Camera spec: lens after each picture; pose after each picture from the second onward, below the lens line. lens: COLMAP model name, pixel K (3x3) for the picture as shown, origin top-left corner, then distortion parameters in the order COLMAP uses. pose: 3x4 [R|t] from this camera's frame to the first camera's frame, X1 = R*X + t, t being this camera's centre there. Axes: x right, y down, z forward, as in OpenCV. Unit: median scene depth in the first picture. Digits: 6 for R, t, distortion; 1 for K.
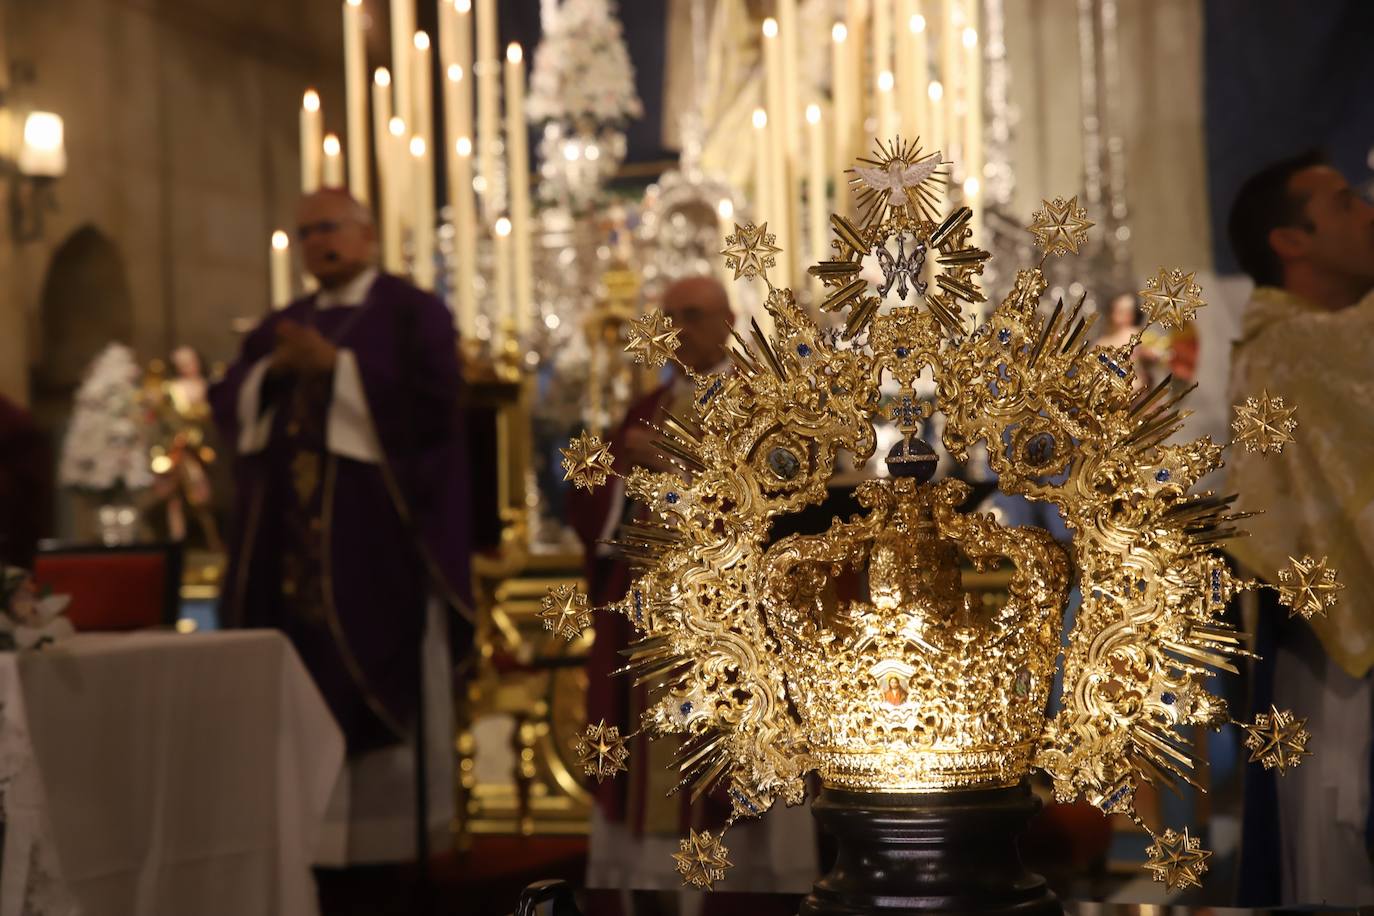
lens RADIAL K [[2581.8, 0, 683.3], [0, 2581.8, 461.2], [0, 0, 1]] dist [0.228536, 0.230057]
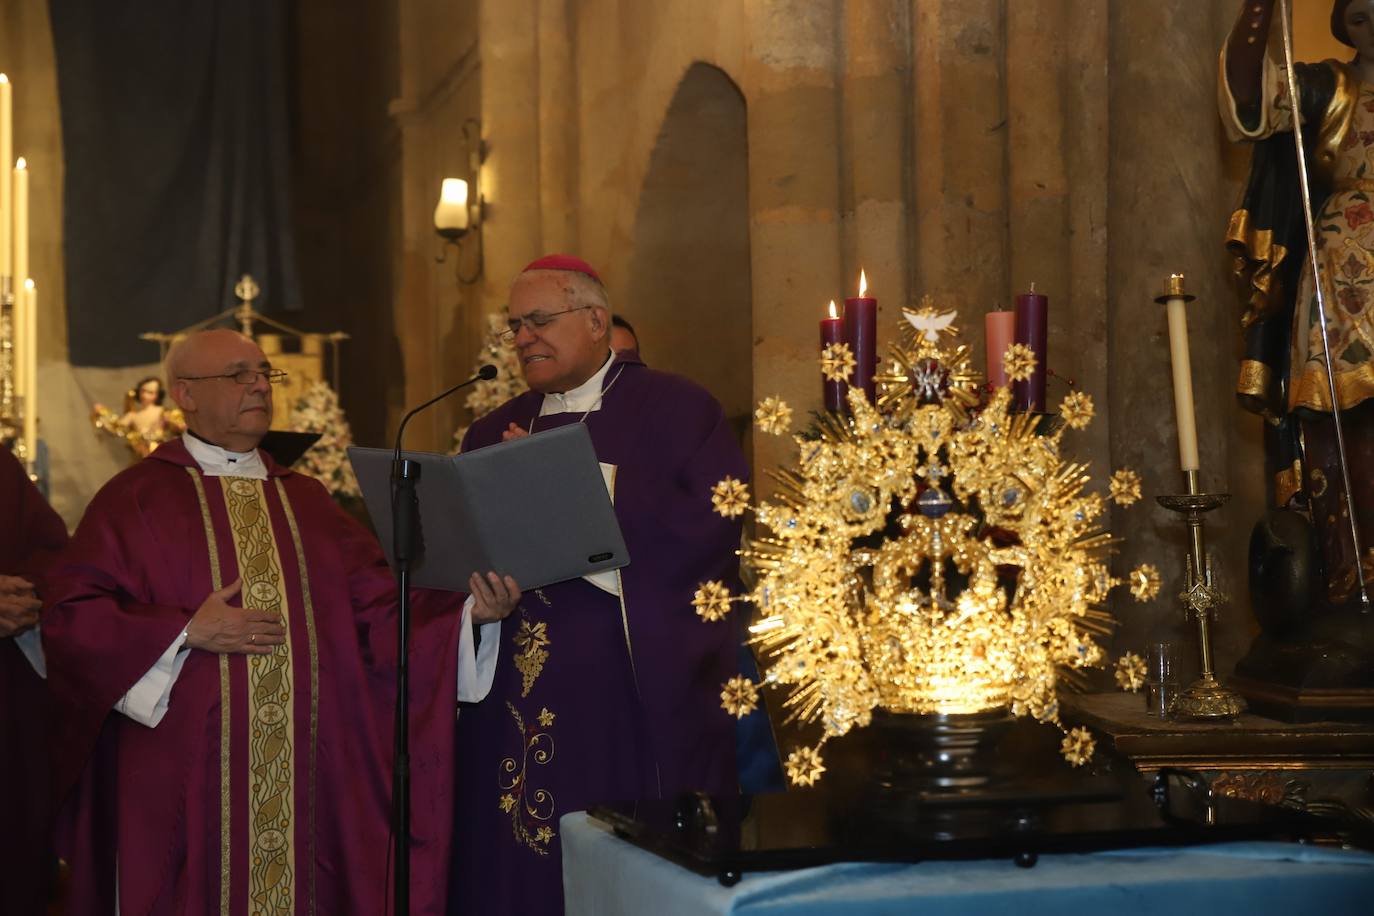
lens RADIAL K [[2007.6, 0, 684.7], [0, 2007.6, 458.5], [0, 0, 1]] dist [0.028647, 0.152402]
pose [[0.799416, 0.041256, 0.599359, -0.752310], [-0.024079, 0.999038, -0.036650, 0.020703], [-0.600295, 0.014867, 0.799641, 0.114278]]
